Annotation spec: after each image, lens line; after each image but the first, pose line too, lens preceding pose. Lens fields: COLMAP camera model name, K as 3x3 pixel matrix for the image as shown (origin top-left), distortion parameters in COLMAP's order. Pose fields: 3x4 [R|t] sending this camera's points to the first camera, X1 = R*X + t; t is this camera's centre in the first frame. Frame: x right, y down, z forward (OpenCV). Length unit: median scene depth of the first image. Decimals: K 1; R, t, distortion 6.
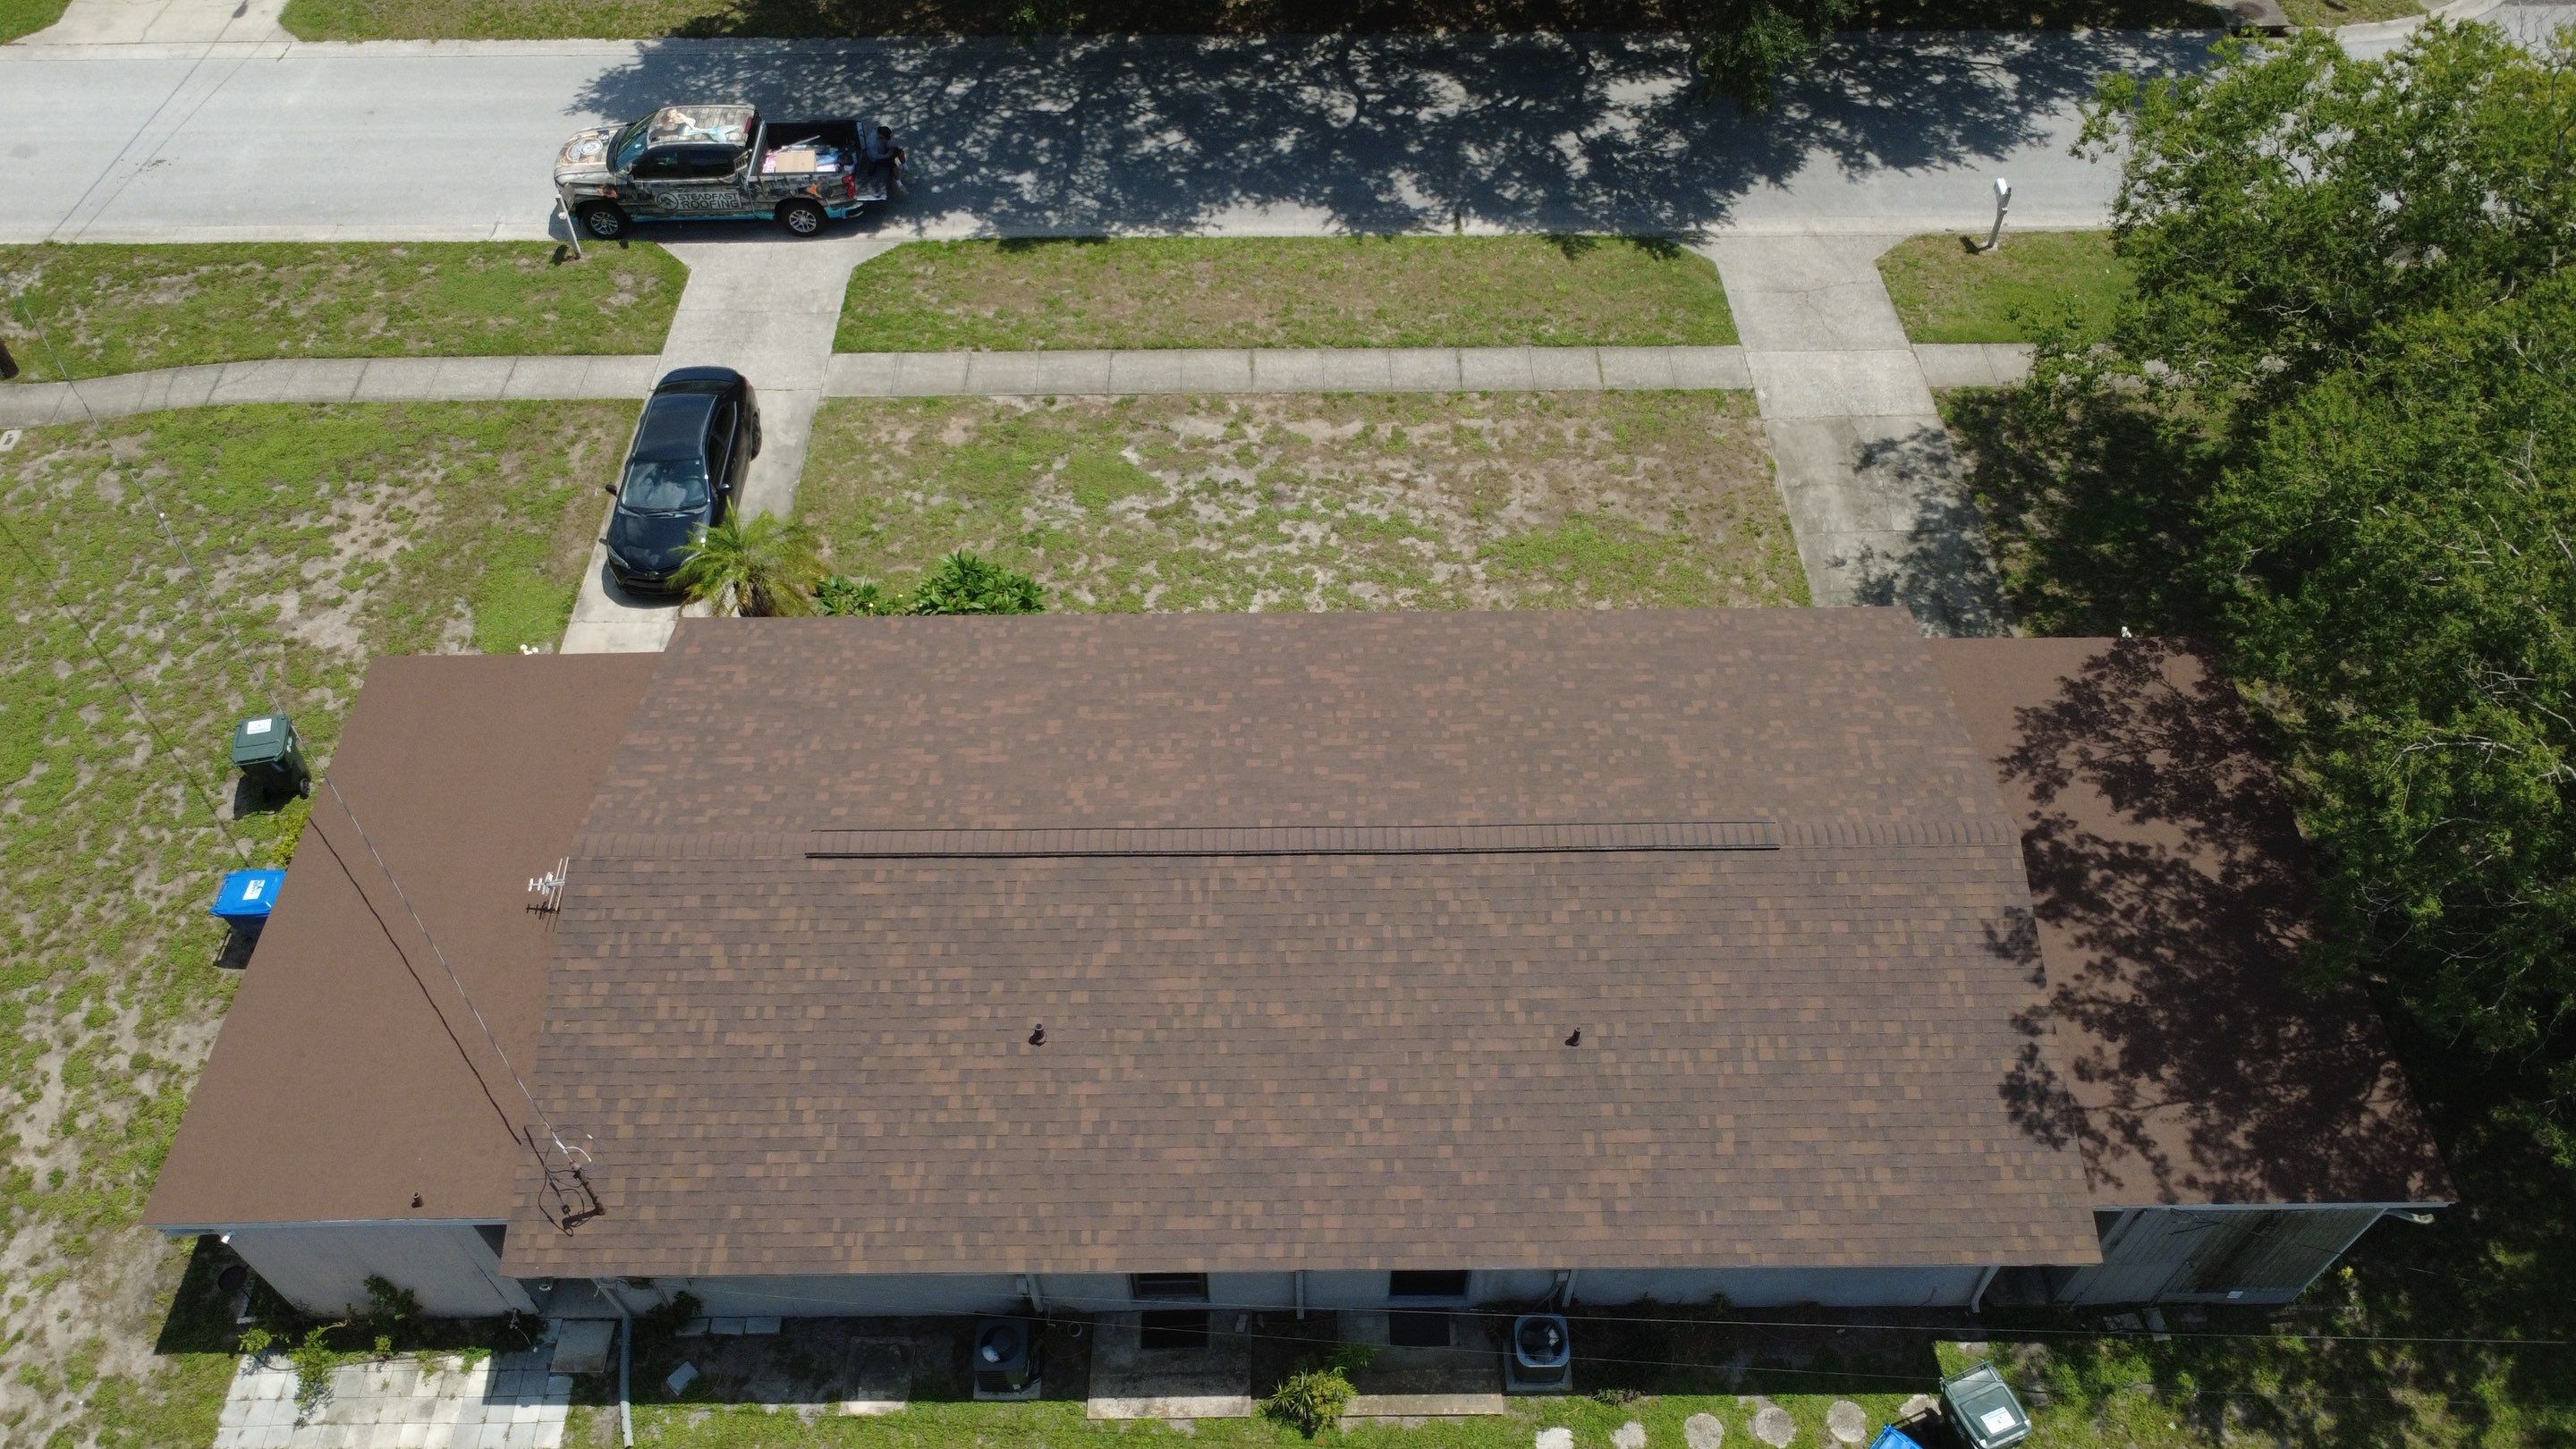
lens RADIAL K [[1874.8, 0, 1283.2], [0, 1874.8, 721.7], [0, 0, 1]] dist [-0.001234, 0.003664]
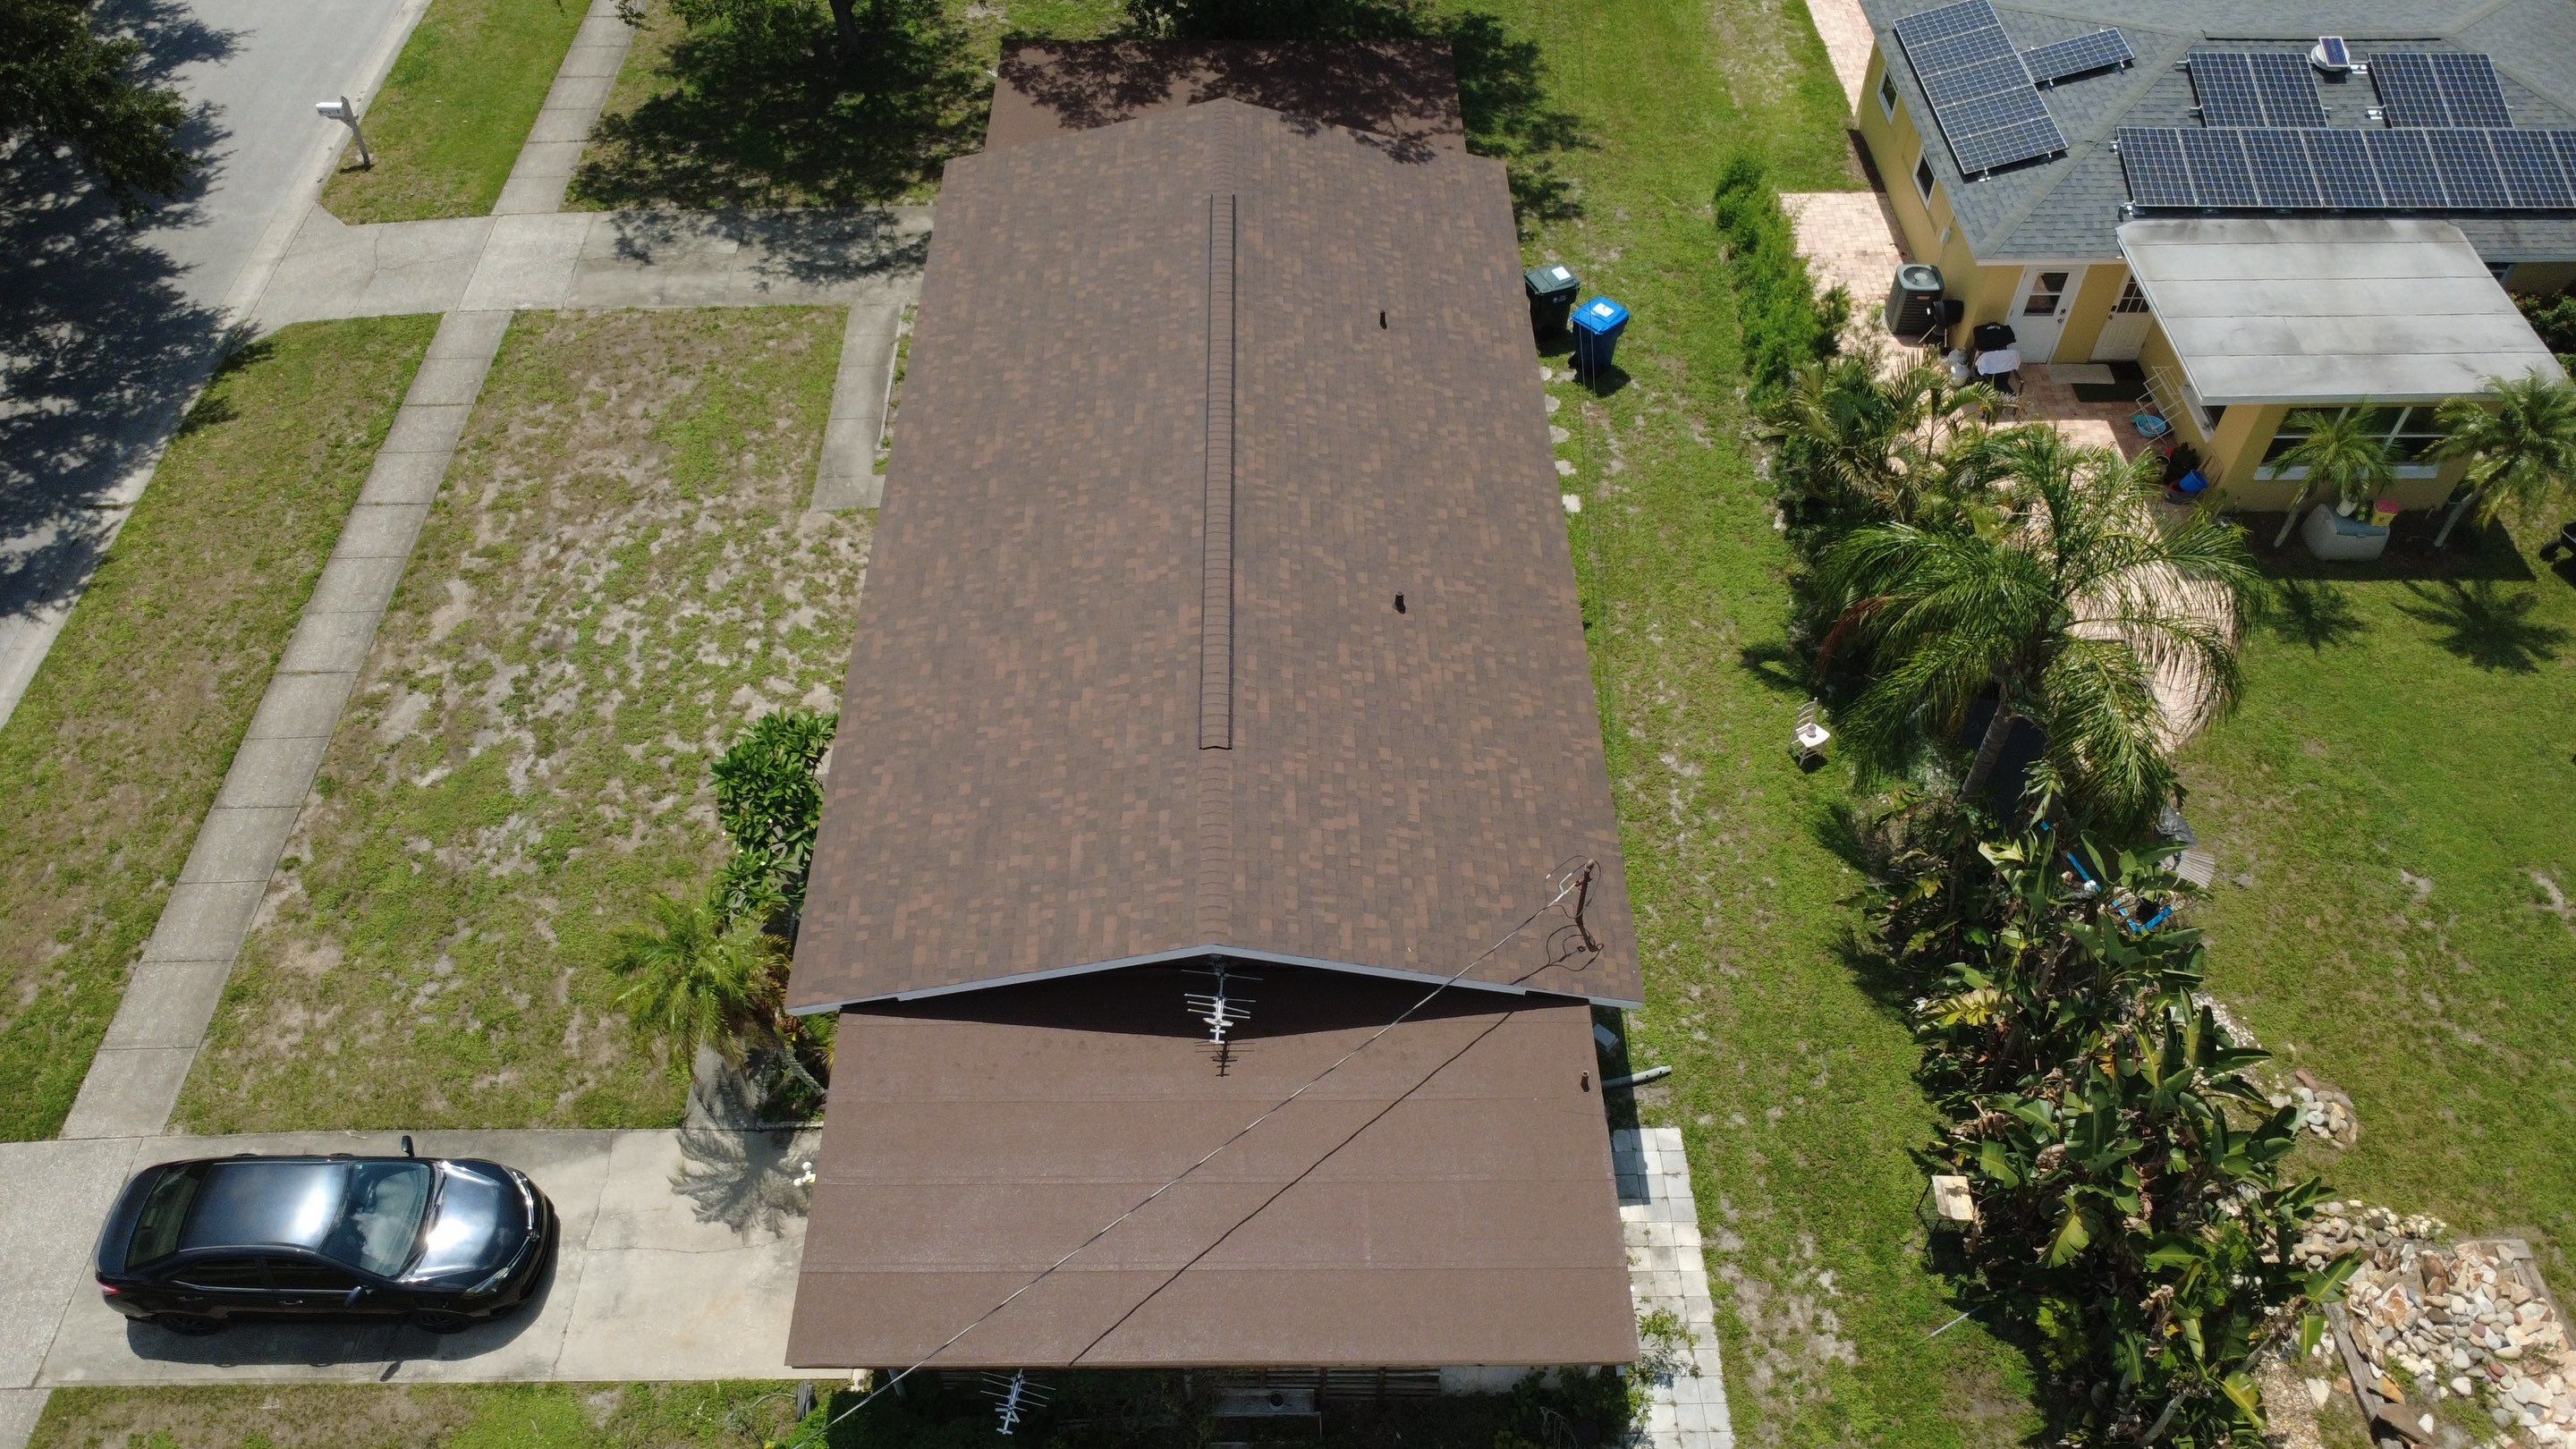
lens RADIAL K [[1874.8, 0, 1282.2], [0, 1874.8, 725.7], [0, 0, 1]] dist [-0.001234, 0.003664]
pose [[-0.008673, -0.745043, 0.666961, -0.807470], [0.760402, 0.428239, 0.488262, -0.353153], [-0.649395, 0.511393, 0.562818, 0.372682]]
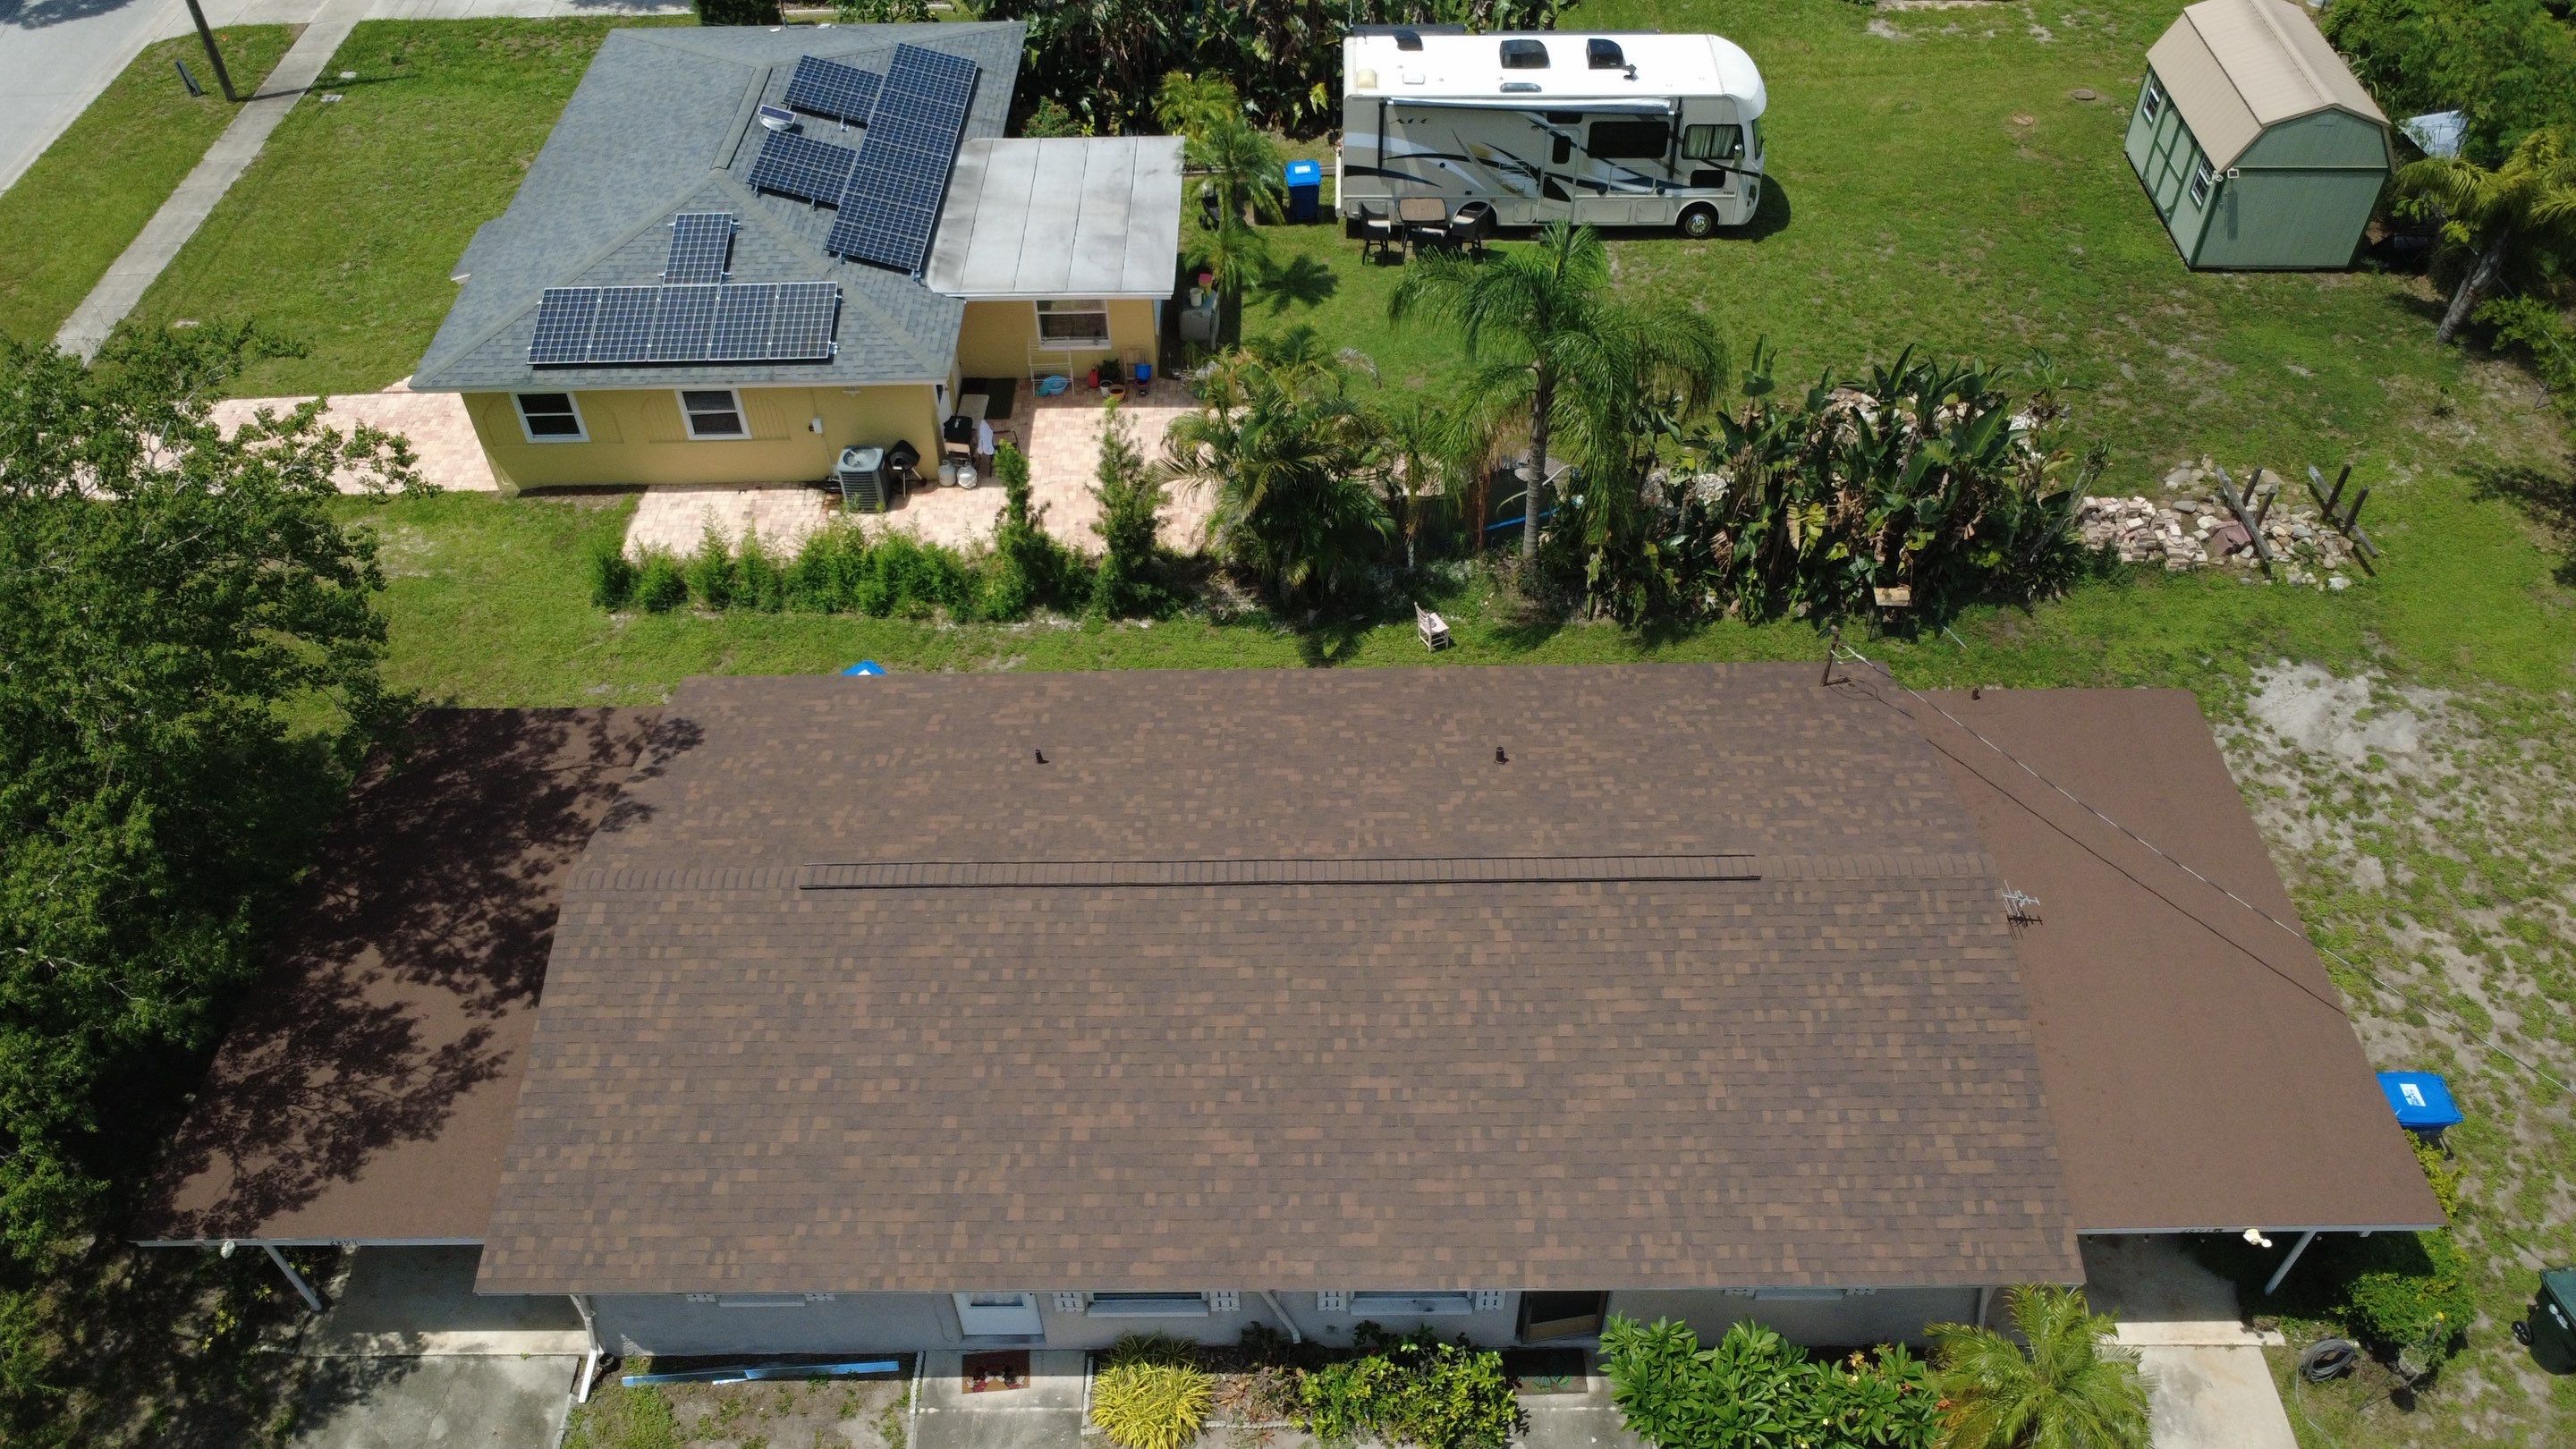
lens RADIAL K [[1874.8, 0, 1282.6], [0, 1874.8, 724.0], [0, 0, 1]] dist [-0.001234, 0.003664]
pose [[-0.999499, 0.013892, 0.028429, -0.024805], [0.027160, -0.084298, 0.996070, -0.840368], [0.016234, 0.996344, 0.083879, 0.746948]]
